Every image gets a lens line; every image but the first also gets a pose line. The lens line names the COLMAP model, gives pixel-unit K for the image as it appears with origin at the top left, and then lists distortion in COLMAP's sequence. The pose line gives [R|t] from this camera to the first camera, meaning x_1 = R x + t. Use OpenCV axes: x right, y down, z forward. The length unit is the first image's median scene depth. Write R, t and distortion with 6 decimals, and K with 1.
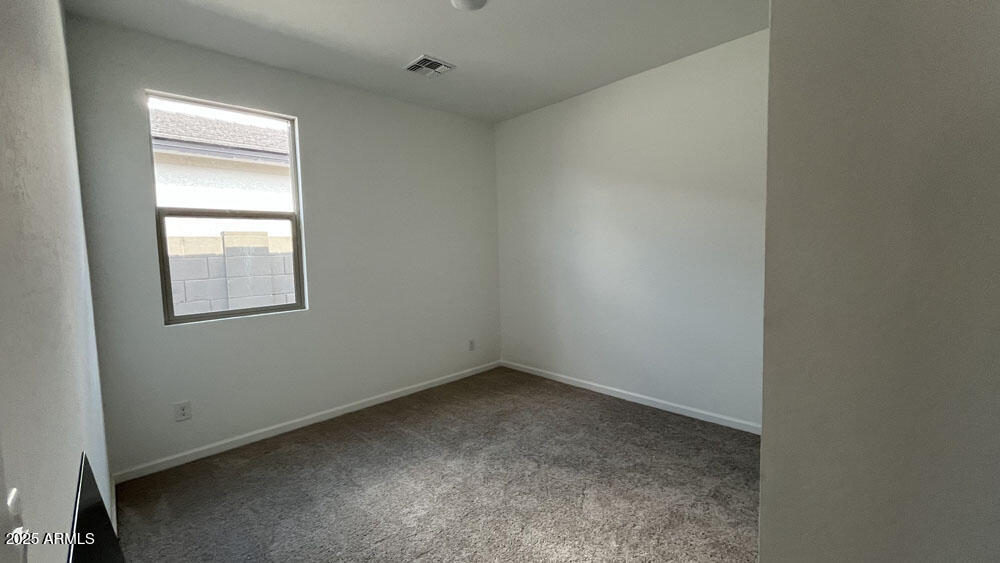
lens RADIAL K [[402.8, 0, 500.0], [0, 402.8, 281.5], [0, 0, 1]] dist [-0.000663, -0.000056]
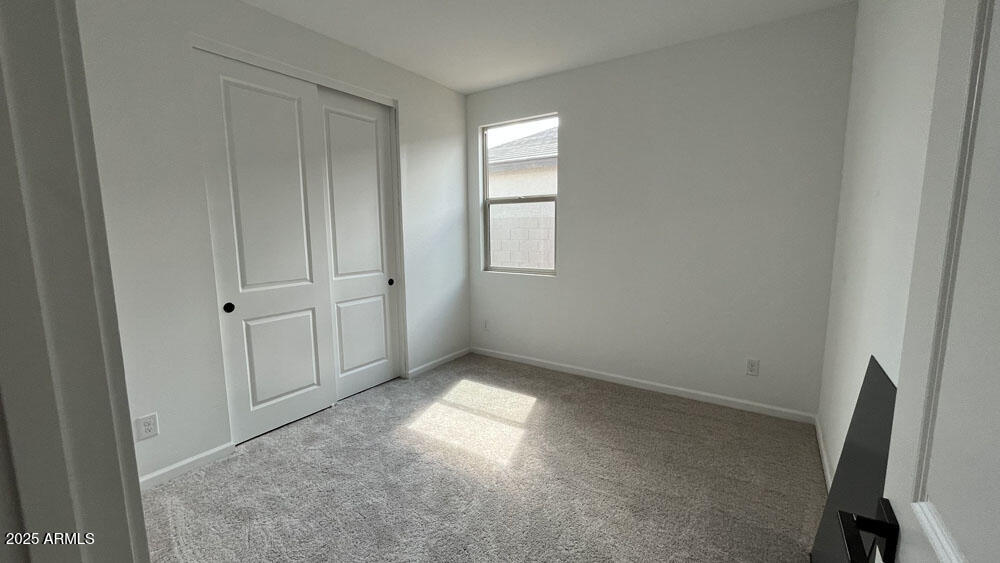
lens RADIAL K [[402.8, 0, 500.0], [0, 402.8, 281.5], [0, 0, 1]] dist [-0.000663, -0.000056]
pose [[0.207038, 0.155080, -0.965964, 0.663227], [-0.065986, 0.987322, 0.144366, -0.079882], [0.976105, 0.033851, 0.214646, 0.597842]]
